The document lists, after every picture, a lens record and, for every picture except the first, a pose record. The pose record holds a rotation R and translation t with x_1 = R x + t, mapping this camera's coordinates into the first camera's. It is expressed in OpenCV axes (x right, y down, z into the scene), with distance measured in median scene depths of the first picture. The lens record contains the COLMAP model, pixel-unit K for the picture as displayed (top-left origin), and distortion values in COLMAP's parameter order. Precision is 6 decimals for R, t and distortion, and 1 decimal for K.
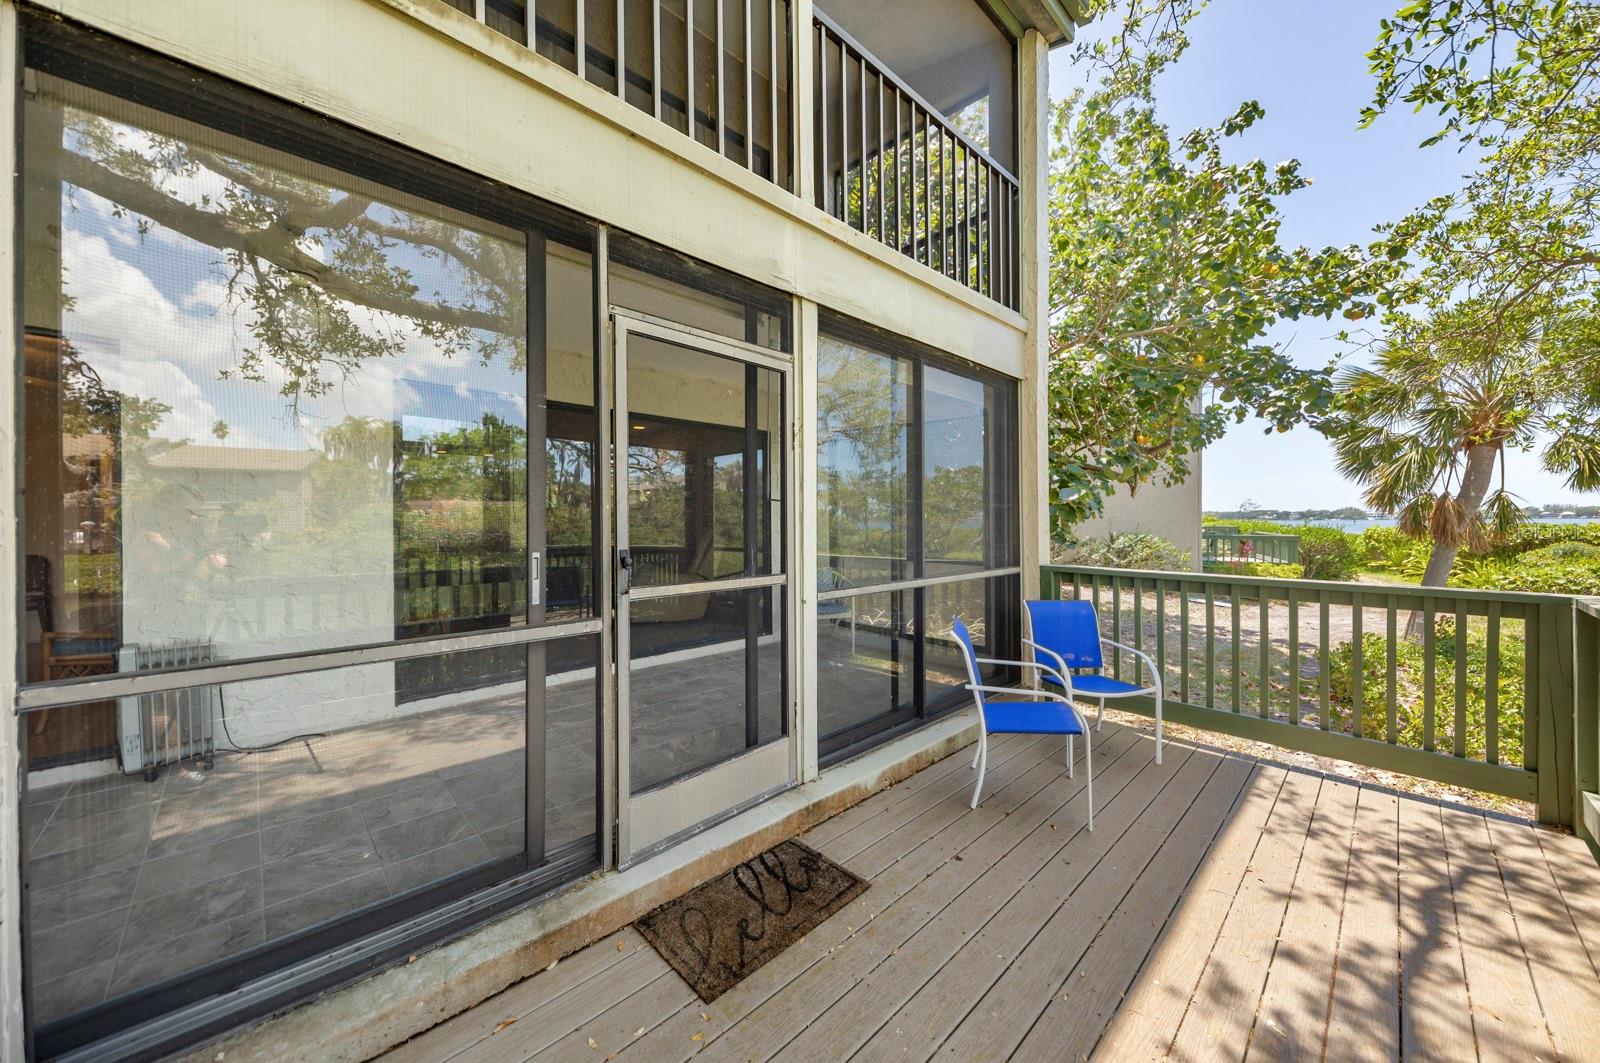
lens RADIAL K [[572.2, 0, 807.0], [0, 572.2, 527.1], [0, 0, 1]] dist [0.022145, -0.008201]
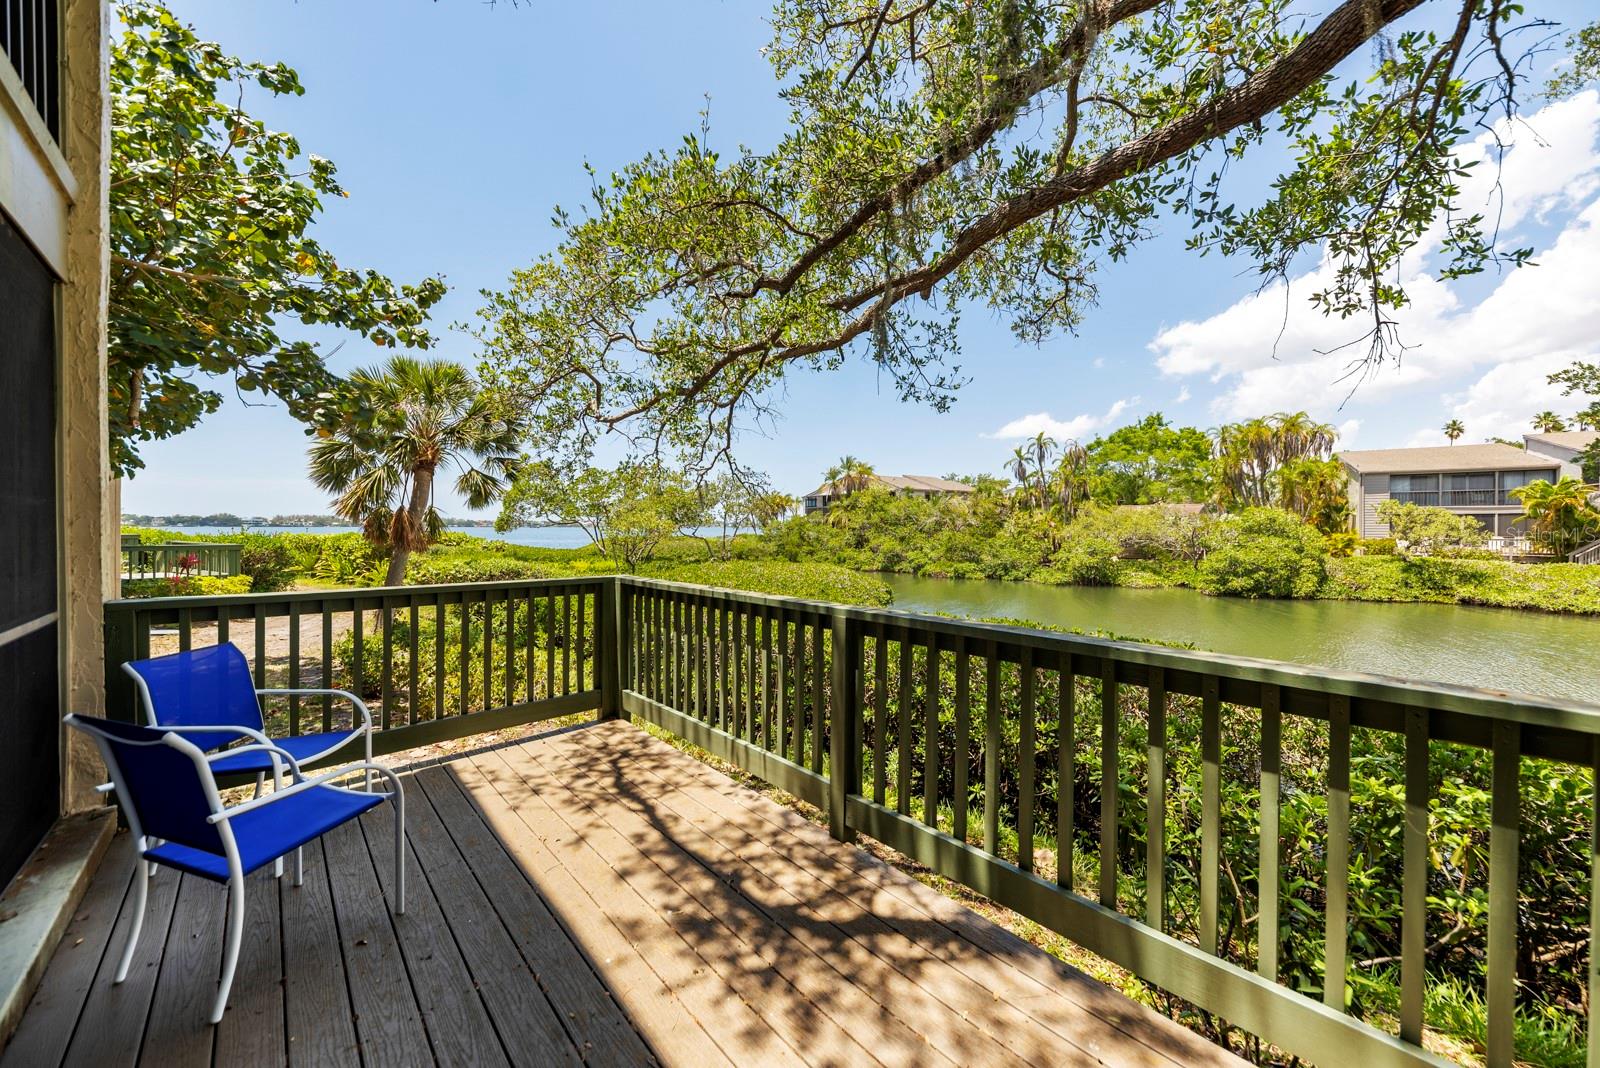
lens RADIAL K [[572.2, 0, 807.0], [0, 572.2, 529.6], [0, 0, 1]] dist [0.022145, -0.008201]
pose [[0.014929, 0.001282, 0.999888, -0.226686], [0.006448, 0.999978, -0.001378, -0.004218], [-0.999868, 0.006467, 0.014920, 0.306246]]
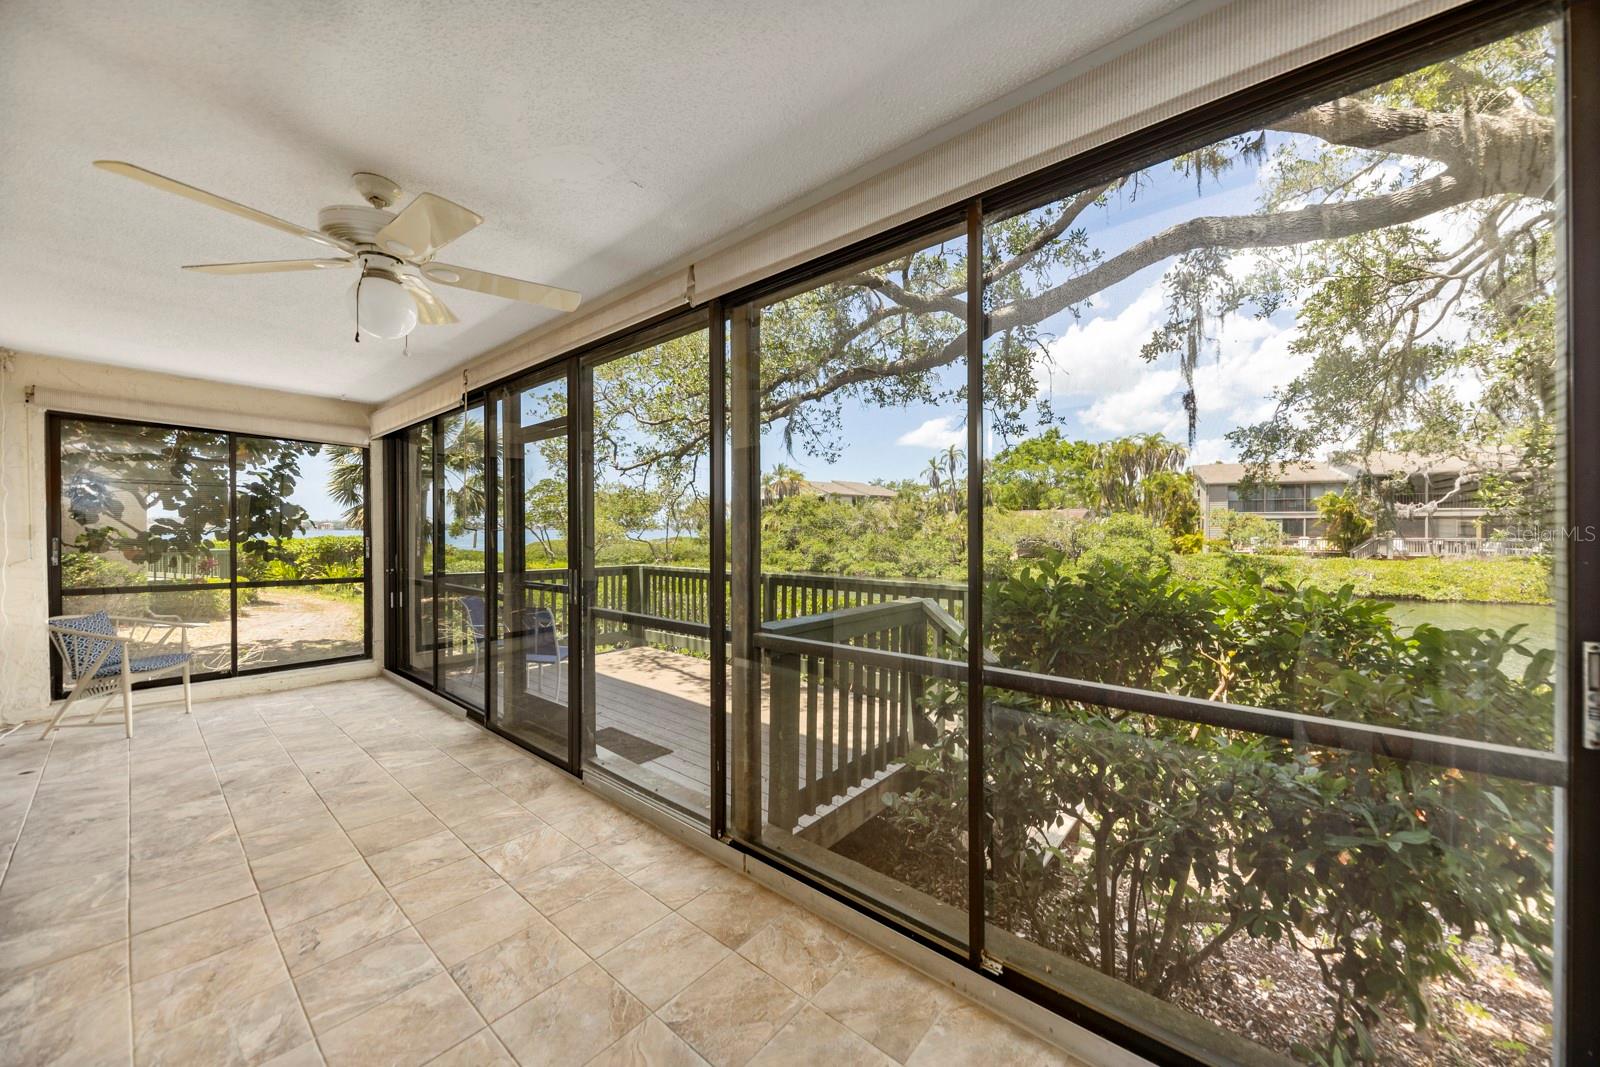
lens RADIAL K [[572.2, 0, 807.0], [0, 572.2, 529.1], [0, 0, 1]] dist [0.022145, -0.008201]
pose [[-0.101422, 0.005937, 0.994826, -1.142756], [0.009556, 0.999942, -0.004993, -0.023953], [-0.994798, 0.009001, -0.101473, 0.327209]]
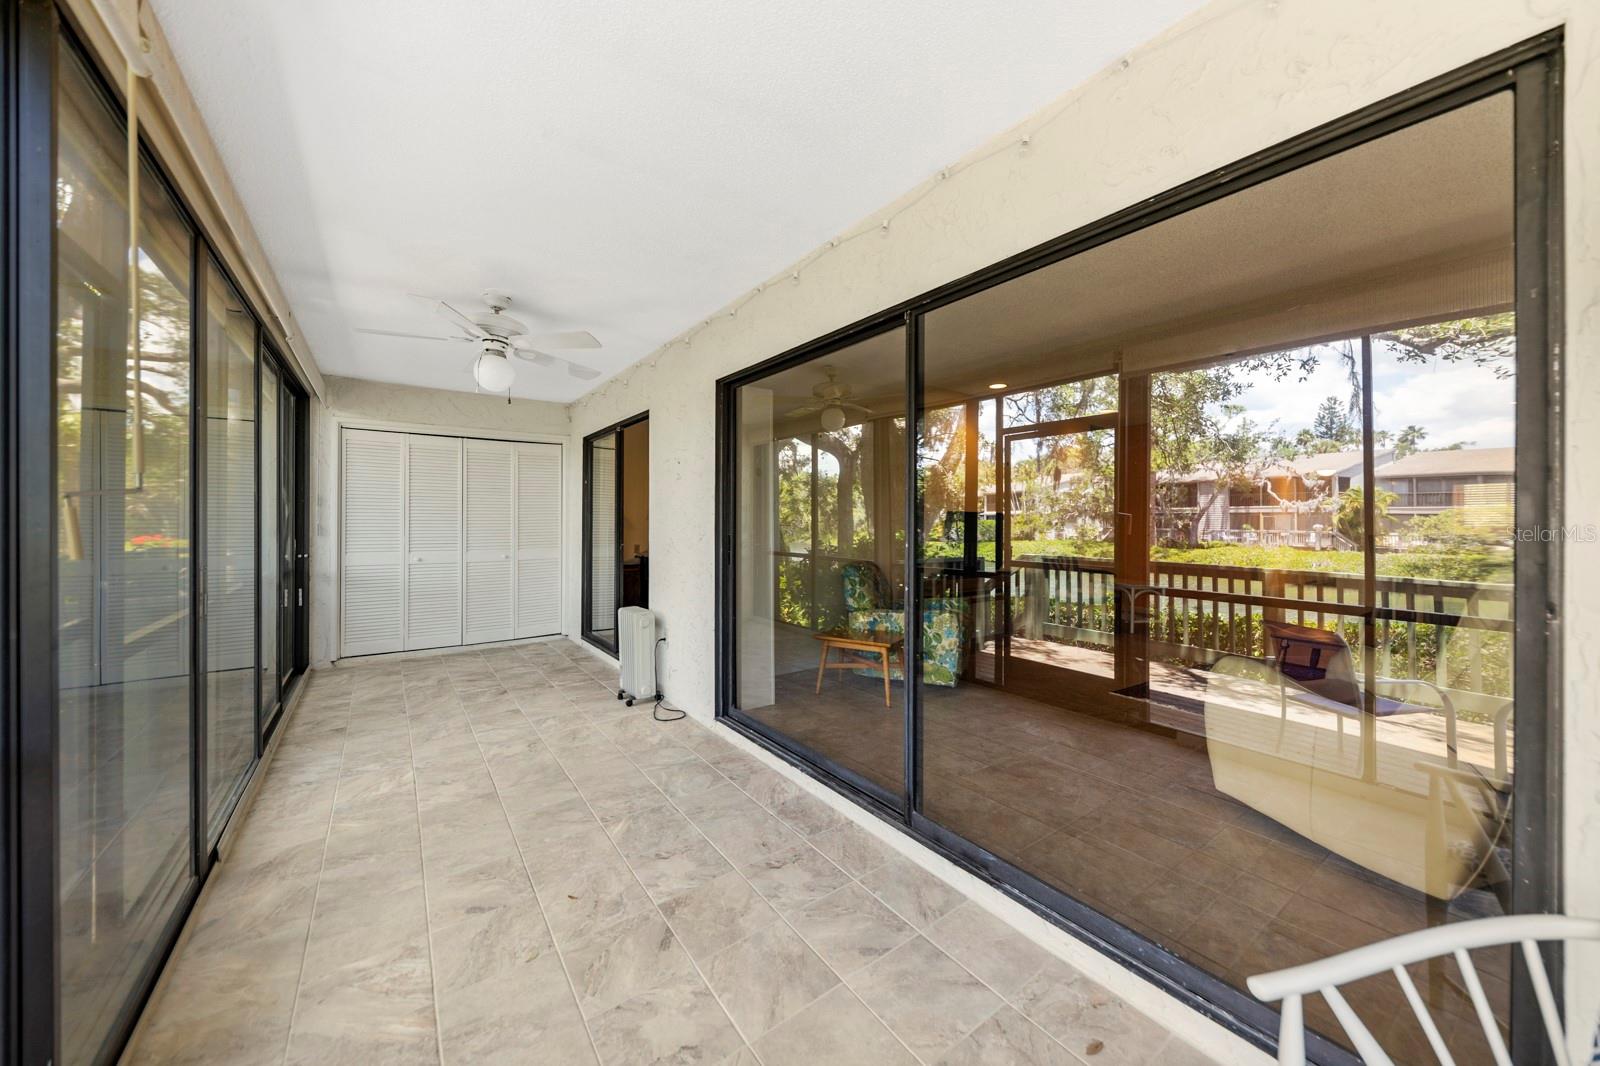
lens RADIAL K [[572.2, 0, 807.0], [0, 572.2, 528.6], [0, 0, 1]] dist [0.022145, -0.008201]
pose [[-0.135971, 0.014760, -0.990603, 0.202451], [-0.013477, 0.999769, 0.016746, -0.026929], [0.990621, 0.015627, -0.135740, 1.230892]]
